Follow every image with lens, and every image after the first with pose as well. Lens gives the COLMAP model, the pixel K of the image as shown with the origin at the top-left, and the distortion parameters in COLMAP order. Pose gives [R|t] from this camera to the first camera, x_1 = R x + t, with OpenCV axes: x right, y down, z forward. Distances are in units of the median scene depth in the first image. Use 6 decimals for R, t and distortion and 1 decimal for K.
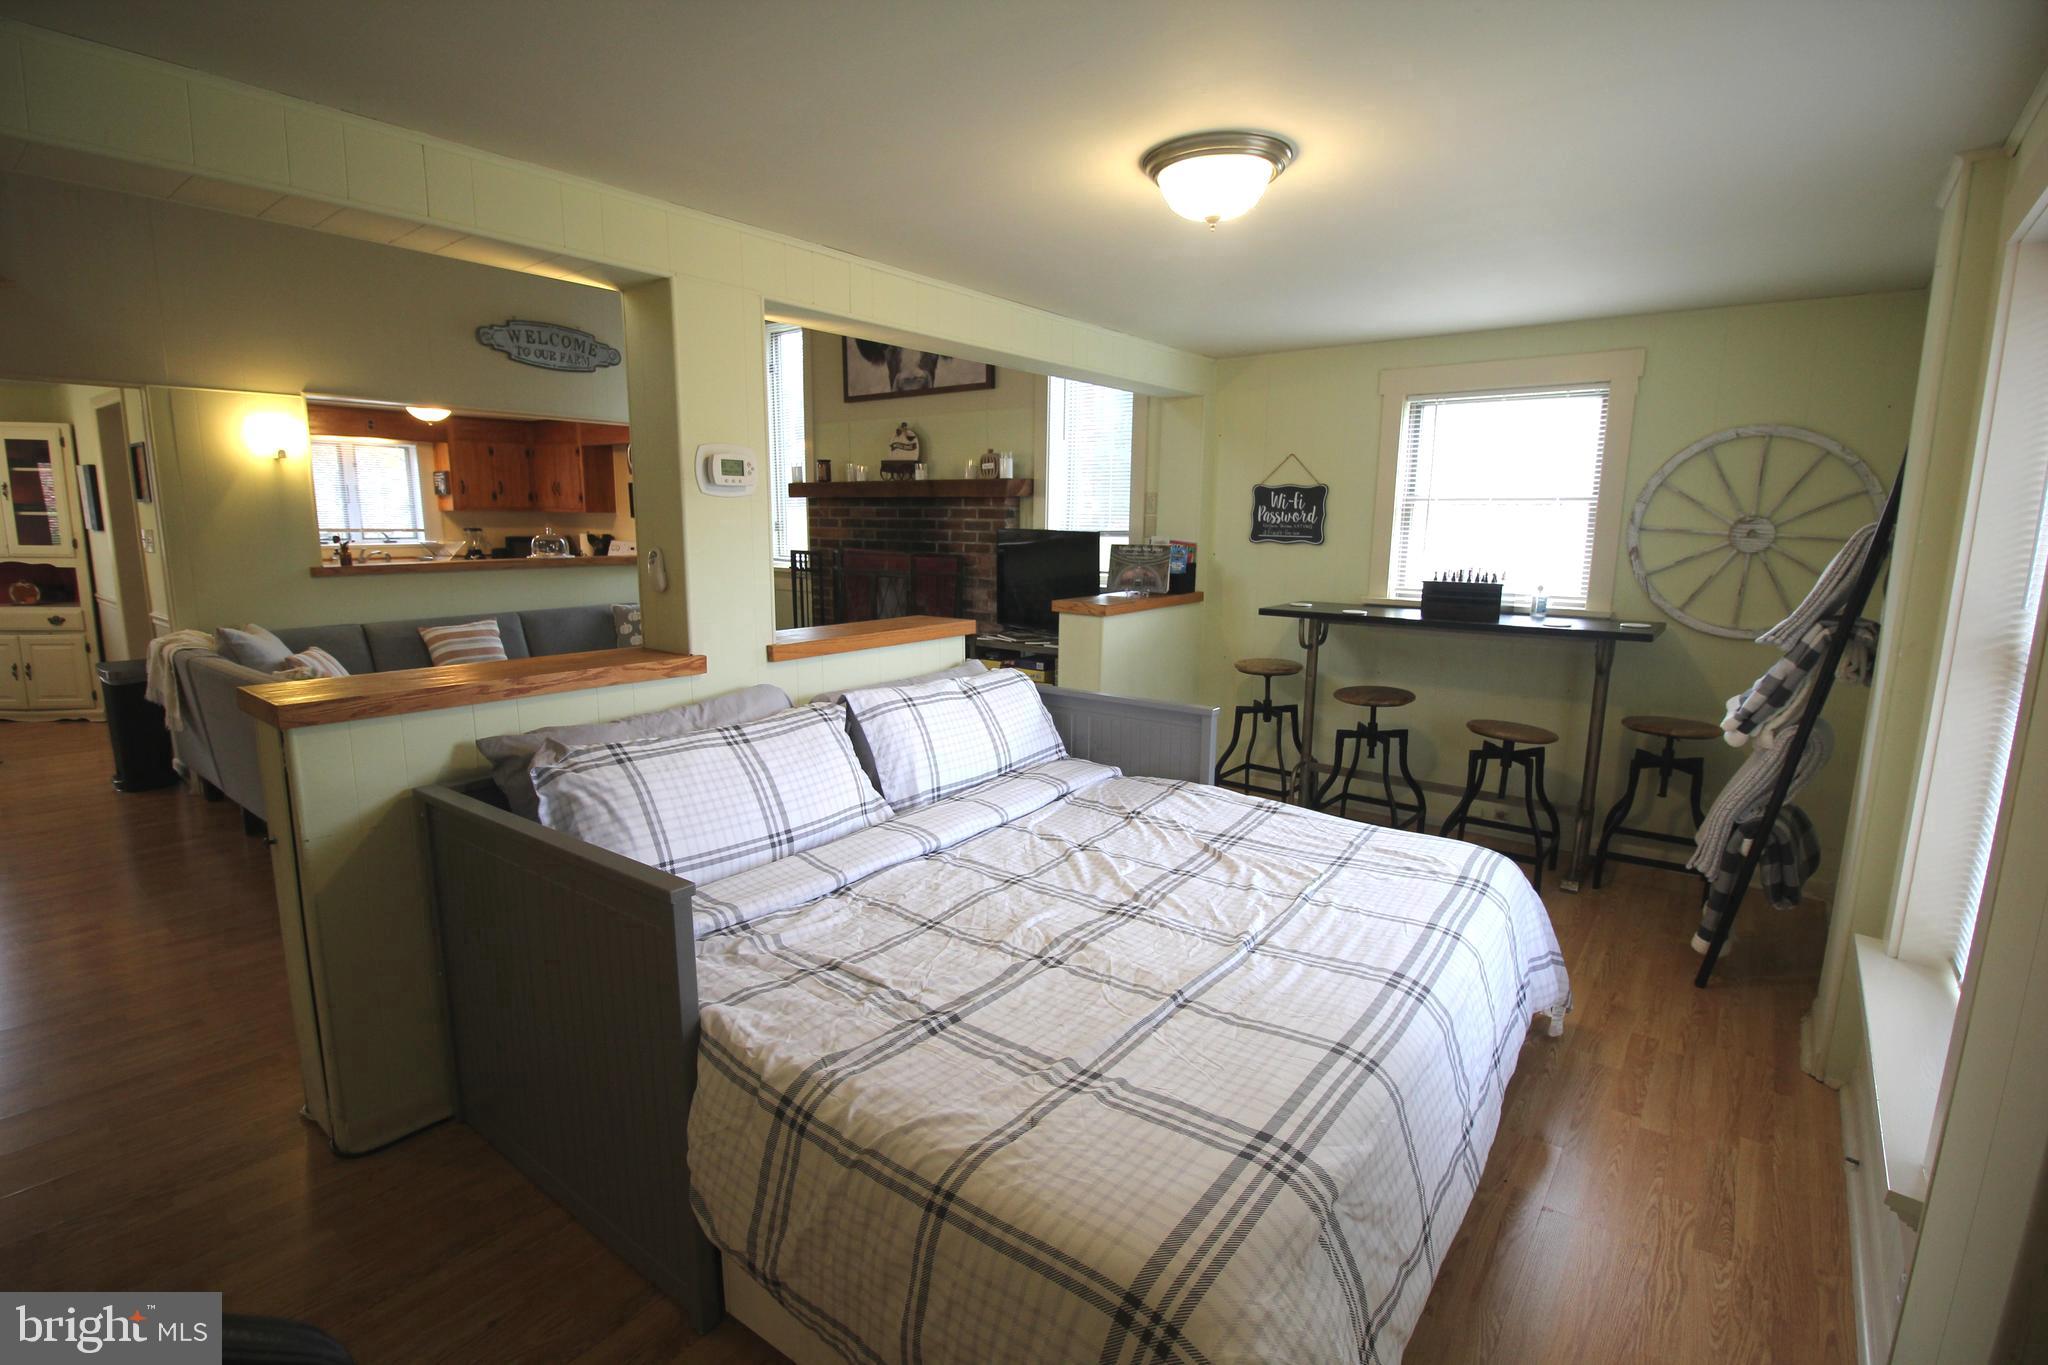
lens RADIAL K [[947.3, 0, 1024.0], [0, 947.3, 682.5], [0, 0, 1]] dist [-0.002546, -0.000360]
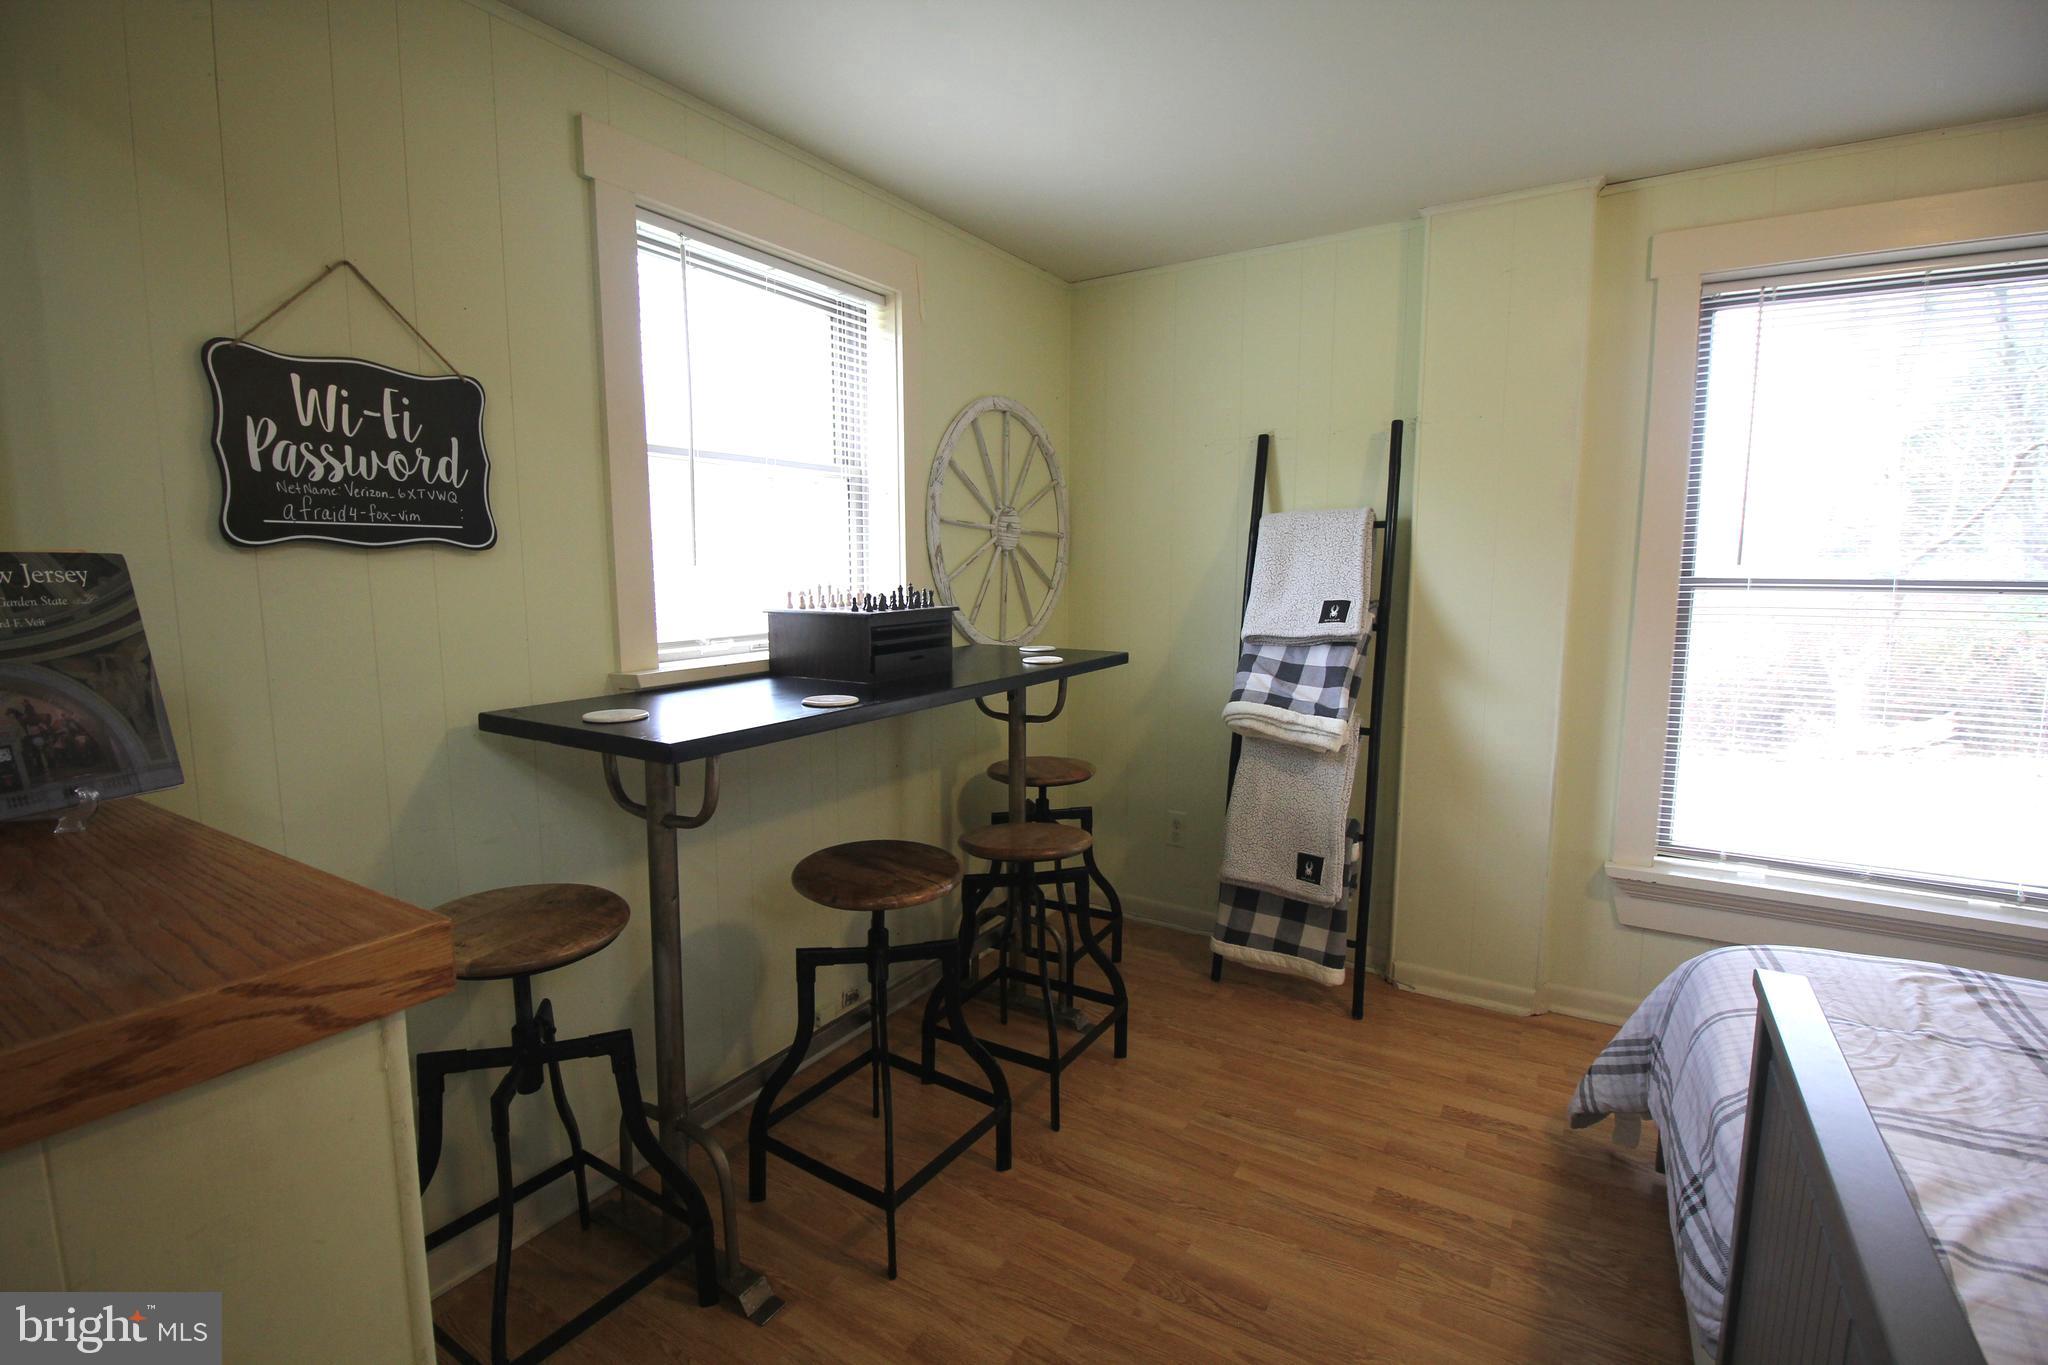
lens RADIAL K [[952.5, 0, 1024.0], [0, 952.5, 682.5], [0, 0, 1]] dist [-0.003904, -0.000889]
pose [[-0.112134, -0.136805, 0.984231, -0.061349], [0.172127, 0.972831, 0.154831, -0.113643], [-0.978672, 0.186775, -0.085540, 0.811518]]
